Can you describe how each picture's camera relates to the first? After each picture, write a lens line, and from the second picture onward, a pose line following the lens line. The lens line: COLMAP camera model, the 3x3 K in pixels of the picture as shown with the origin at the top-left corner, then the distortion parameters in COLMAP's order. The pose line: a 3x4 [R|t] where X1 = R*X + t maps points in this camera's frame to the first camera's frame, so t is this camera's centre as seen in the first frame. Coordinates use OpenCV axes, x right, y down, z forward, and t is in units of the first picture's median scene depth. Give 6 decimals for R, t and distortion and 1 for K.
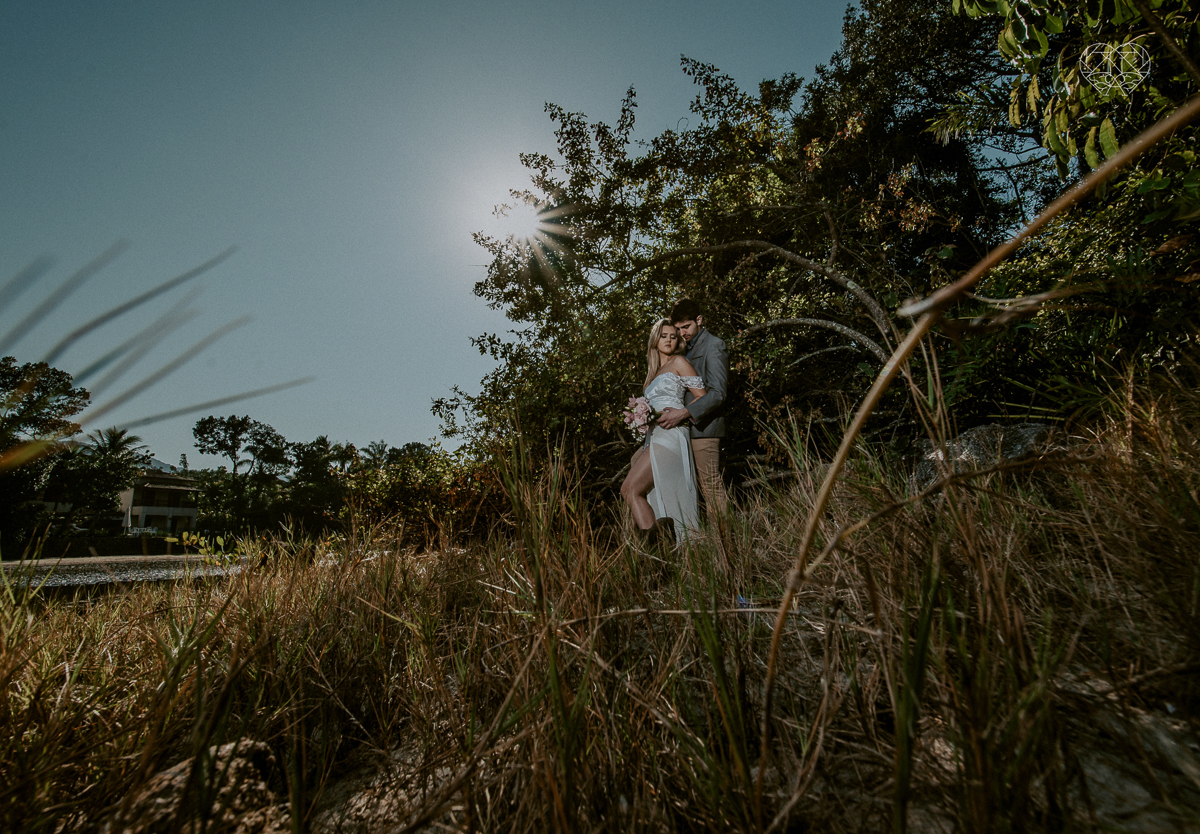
lens RADIAL K [[538.1, 0, 619.9], [0, 538.1, 422.4], [0, 0, 1]] dist [-0.006743, -0.004581]
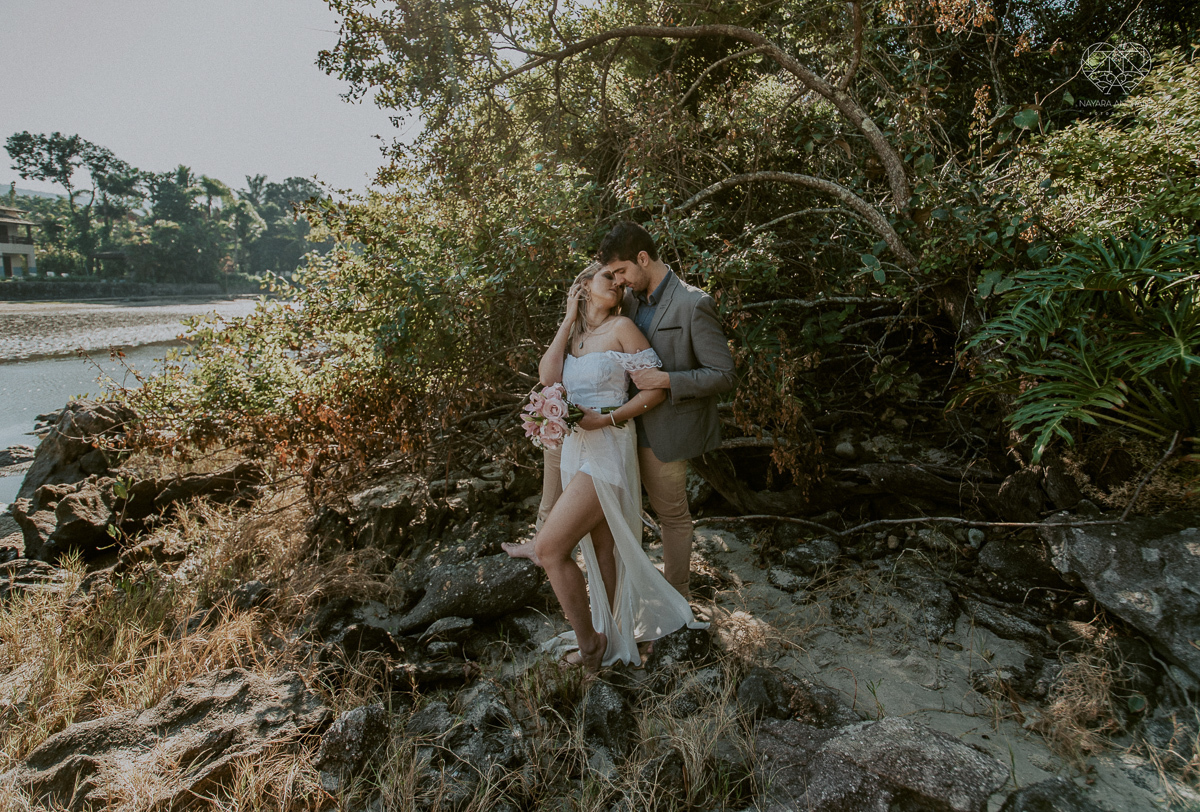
lens RADIAL K [[561.0, 0, 611.6], [0, 561.0, 358.9], [0, 0, 1]] dist [-0.015017, -0.001580]
pose [[0.989464, 0.023836, 0.142803, -0.002185], [-0.067546, 0.948428, 0.309712, -0.087642], [-0.128057, -0.316095, 0.940046, 0.131184]]
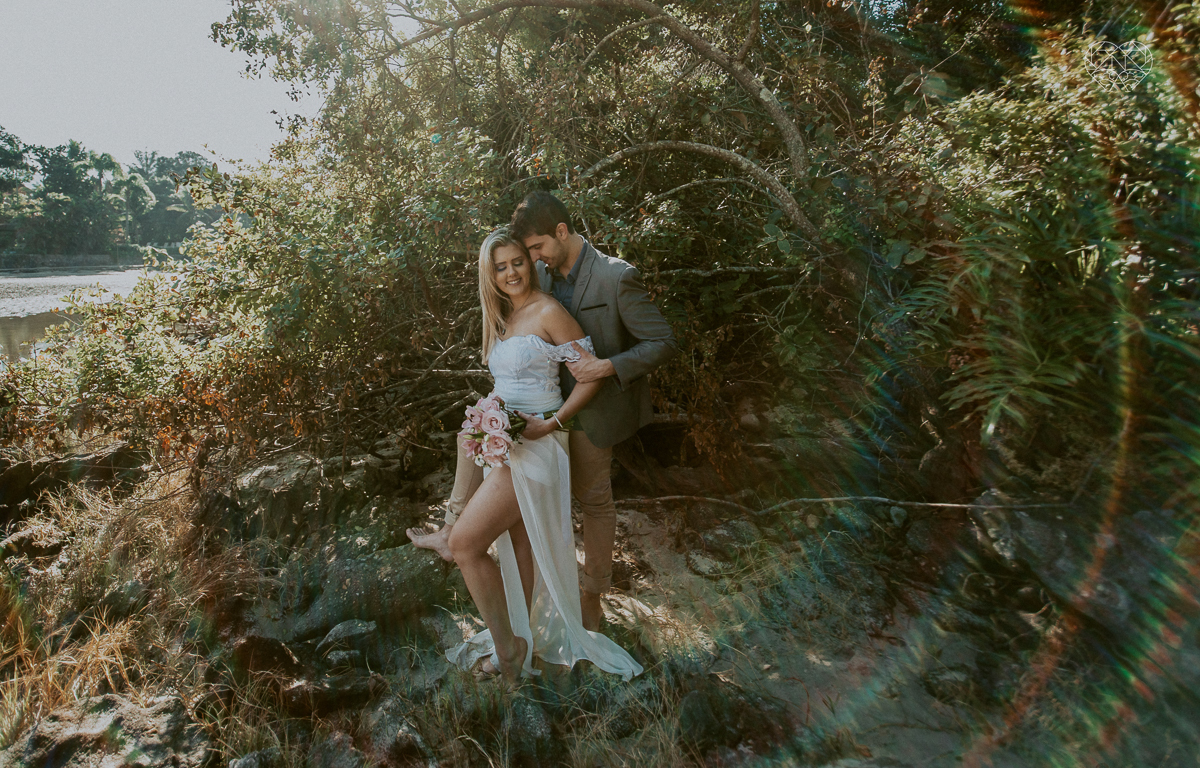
lens RADIAL K [[535.9, 0, 514.3], [0, 535.9, 318.0], [0, 0, 1]] dist [-0.014329, -0.001552]
pose [[0.983854, 0.017347, 0.178133, -0.009755], [-0.070186, 0.952964, 0.294844, -0.083105], [-0.164640, -0.302586, 0.938795, 0.158214]]
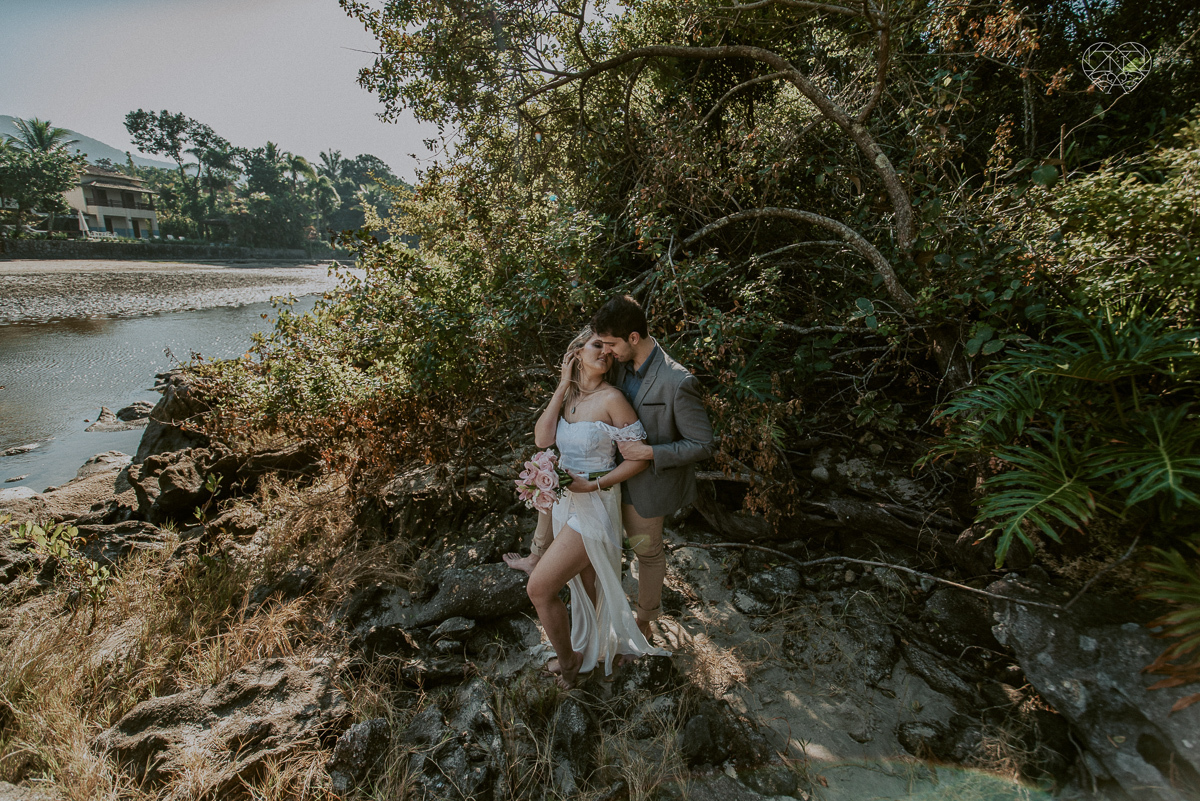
lens RADIAL K [[482.6, 0, 596.8], [0, 482.6, 399.9], [0, 0, 1]] dist [-0.016218, -0.000991]
pose [[0.995427, 0.059289, 0.074895, 0.012072], [-0.086884, 0.887799, 0.451957, -0.119388], [-0.039696, -0.456397, 0.888890, 0.158227]]
